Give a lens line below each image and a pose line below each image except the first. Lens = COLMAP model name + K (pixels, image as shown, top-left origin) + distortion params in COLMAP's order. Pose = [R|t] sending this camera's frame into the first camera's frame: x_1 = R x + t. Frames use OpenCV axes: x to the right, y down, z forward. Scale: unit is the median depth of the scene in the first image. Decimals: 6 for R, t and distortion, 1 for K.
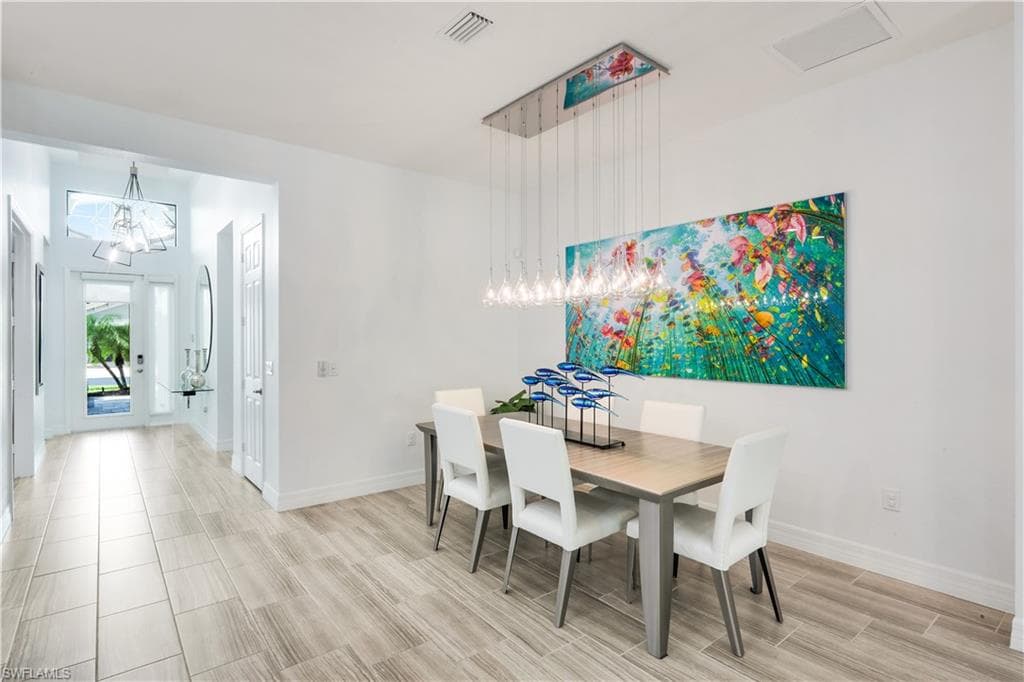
lens RADIAL K [[512.6, 0, 510.8], [0, 512.6, 342.2], [0, 0, 1]] dist [0.003216, 0.000135]
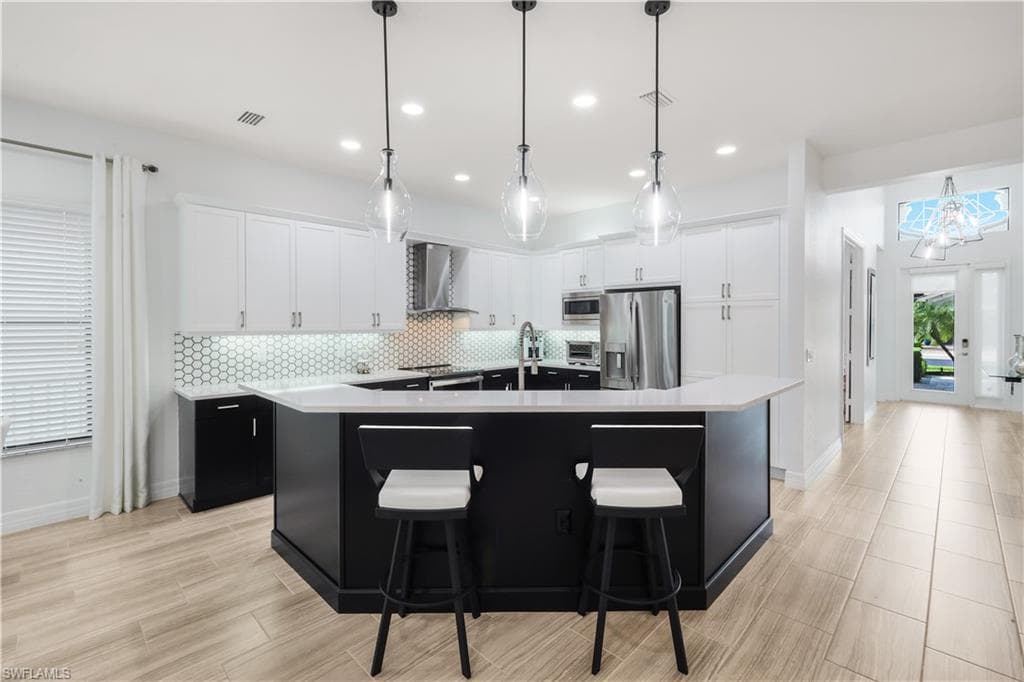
lens RADIAL K [[444.9, 0, 513.4], [0, 444.9, 333.0], [0, 0, 1]] dist [-0.000121, -0.000042]
pose [[0.113955, 0.017825, -0.993326, 0.083325], [-0.003154, 0.999840, 0.017580, -0.000949], [0.993481, 0.001129, 0.113993, -0.034269]]
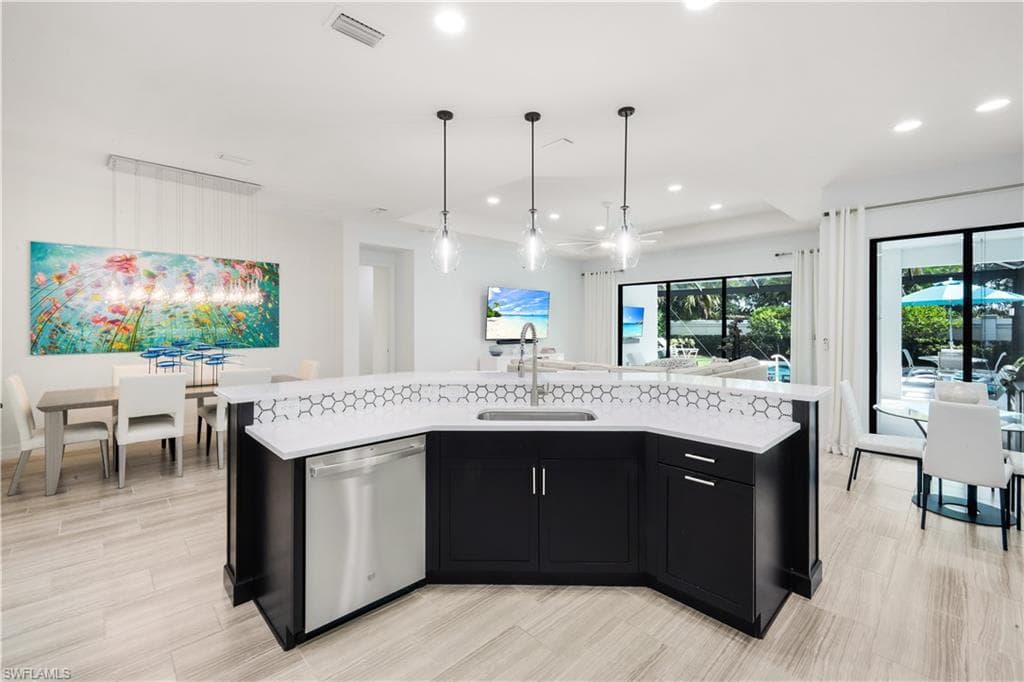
lens RADIAL K [[444.9, 0, 509.1], [0, 444.9, 331.7], [0, 0, 1]] dist [-0.000121, -0.000042]
pose [[-0.091791, -0.011726, 0.995709, -1.369446], [0.010460, 0.999864, 0.012739, 0.005319], [-0.995723, 0.011585, -0.091656, 0.125389]]
